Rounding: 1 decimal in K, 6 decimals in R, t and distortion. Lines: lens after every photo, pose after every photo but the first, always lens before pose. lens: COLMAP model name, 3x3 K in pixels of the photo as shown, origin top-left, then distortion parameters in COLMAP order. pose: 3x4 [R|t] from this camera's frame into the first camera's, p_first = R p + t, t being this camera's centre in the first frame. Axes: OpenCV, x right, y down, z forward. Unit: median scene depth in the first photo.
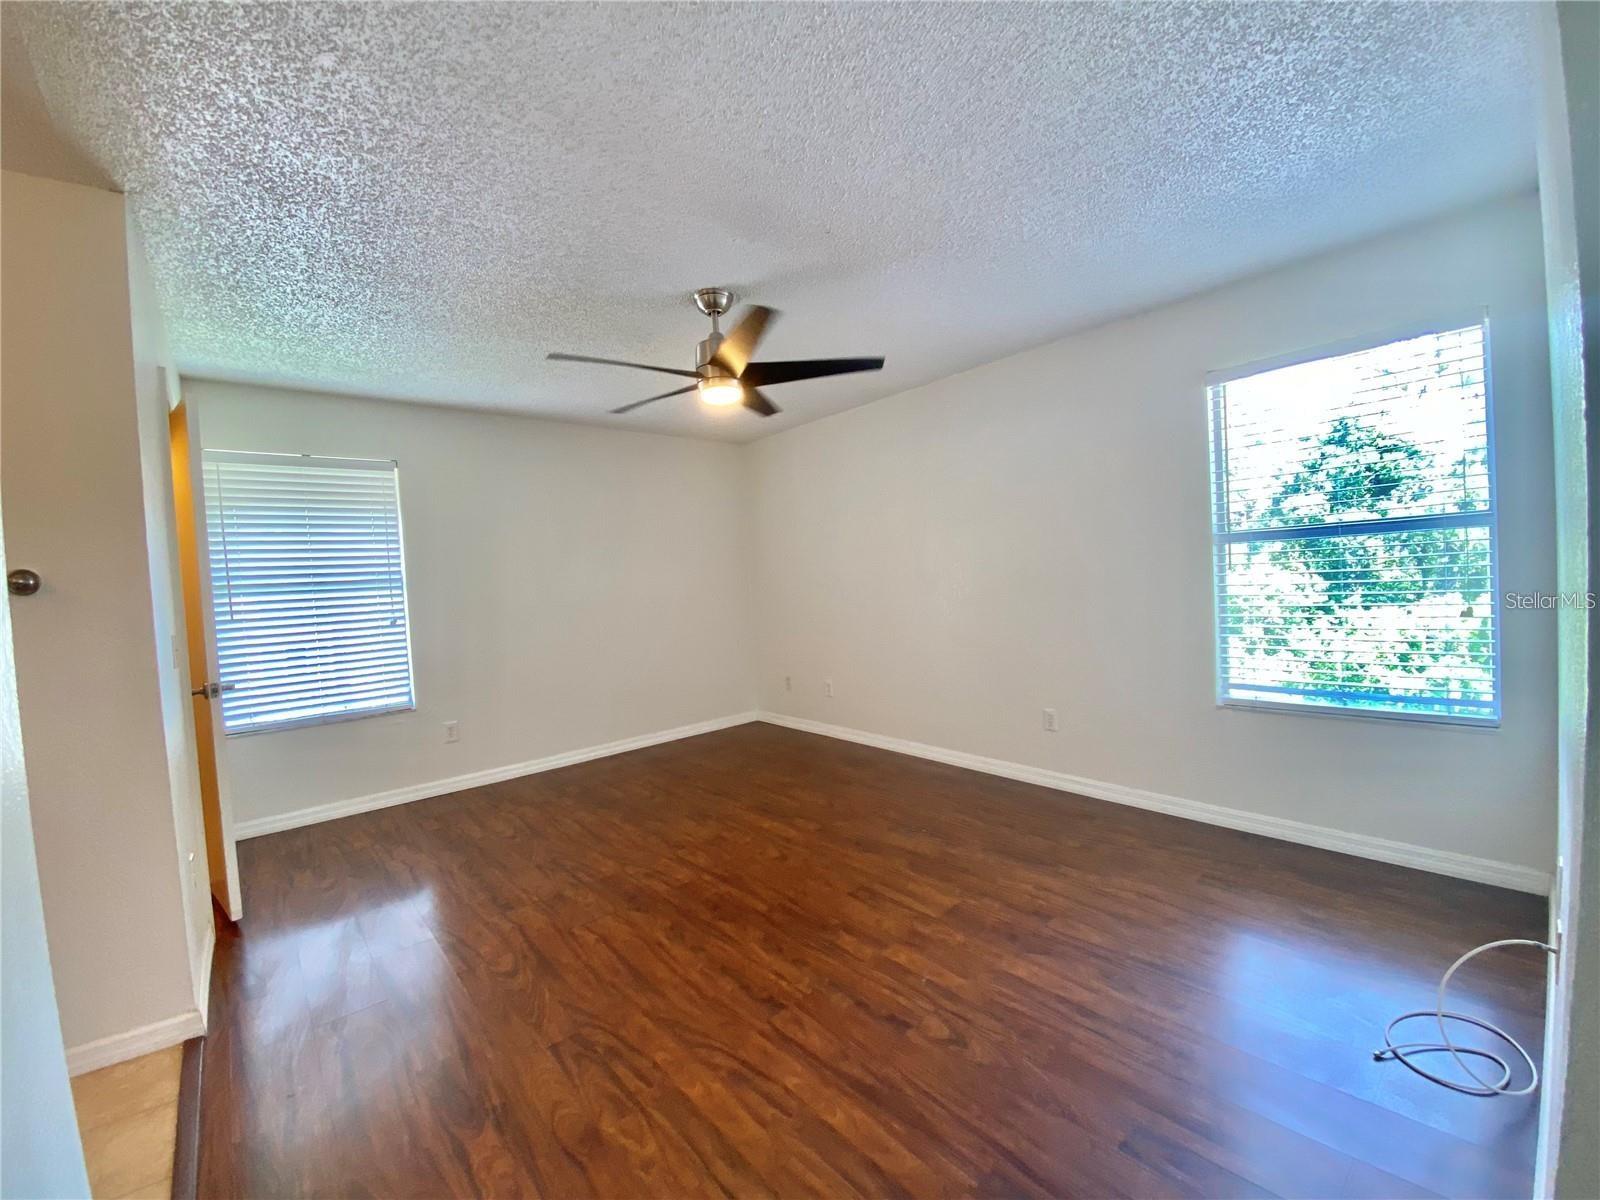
lens RADIAL K [[657.6, 0, 794.7], [0, 657.6, 598.3], [0, 0, 1]] dist [-0.028539, -0.001656]
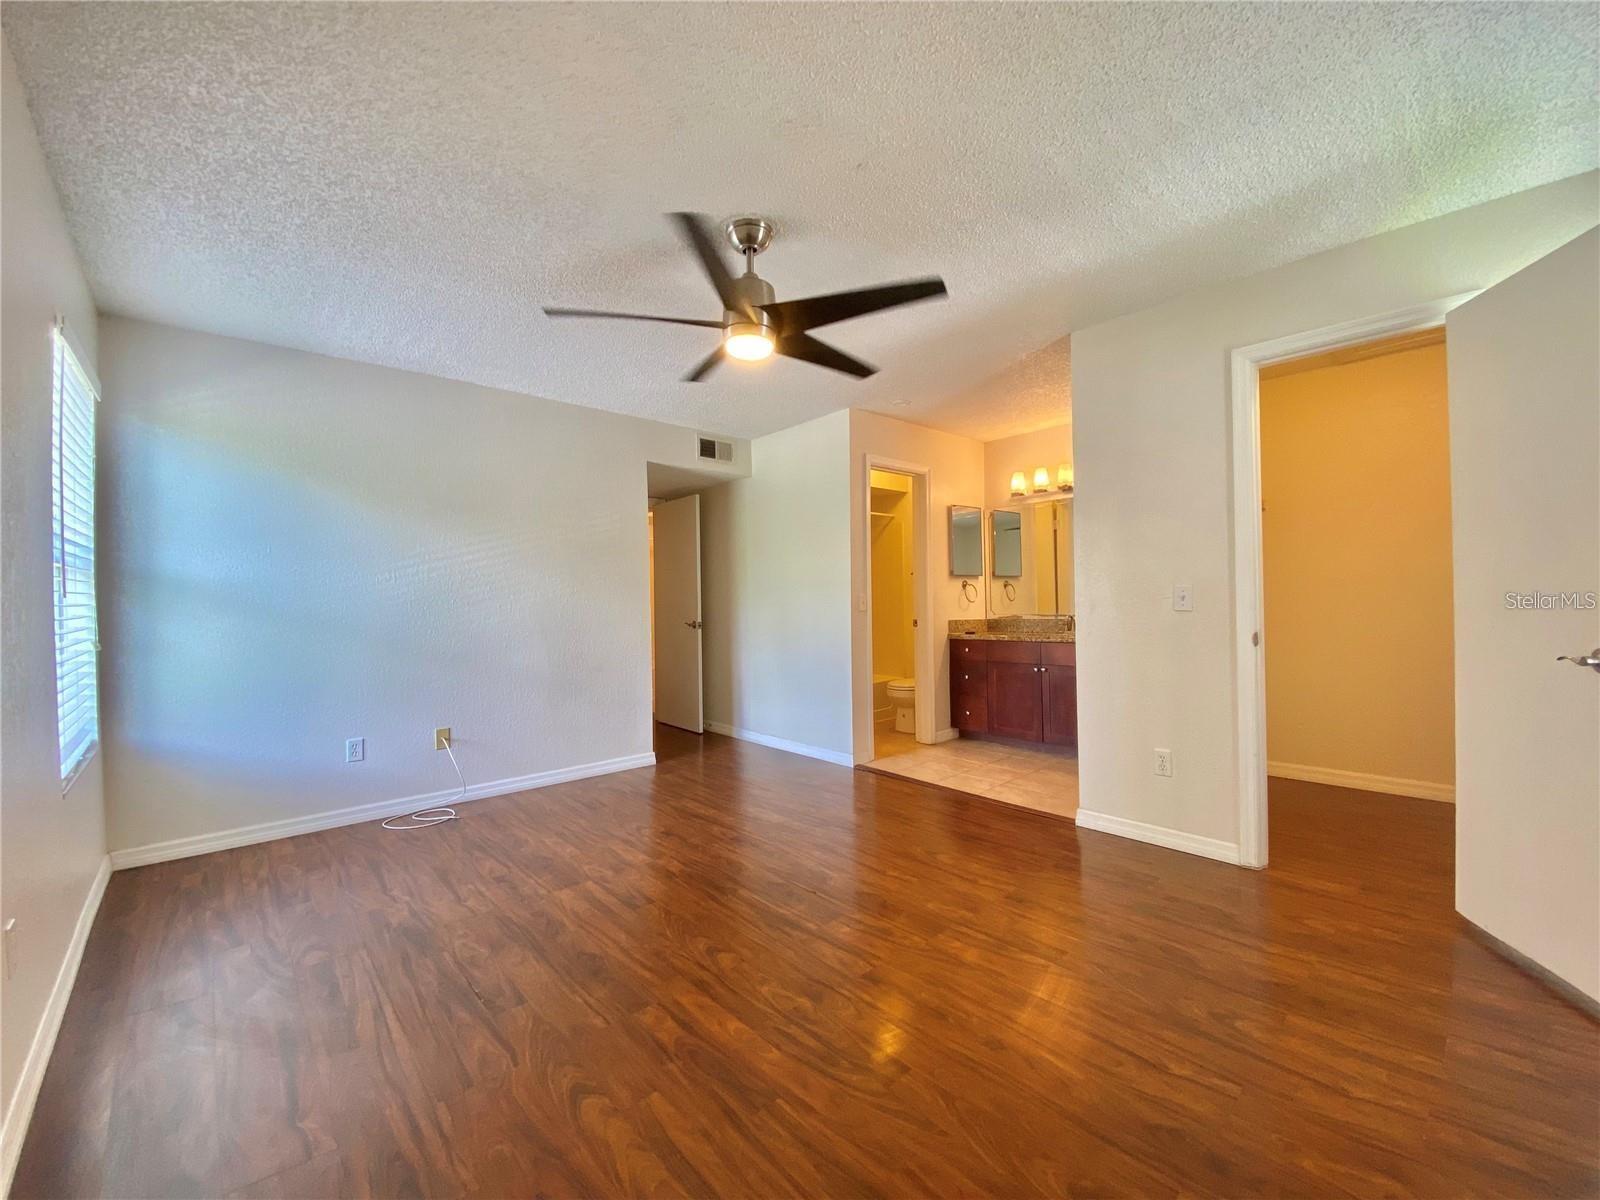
lens RADIAL K [[647.3, 0, 803.5], [0, 647.3, 595.8], [0, 0, 1]] dist [-0.000236, -0.000019]
pose [[-0.996823, 0.070892, -0.036306, -0.137582], [0.069767, 0.997070, 0.031377, -0.012926], [0.038424, 0.028745, -0.998848, 1.966484]]
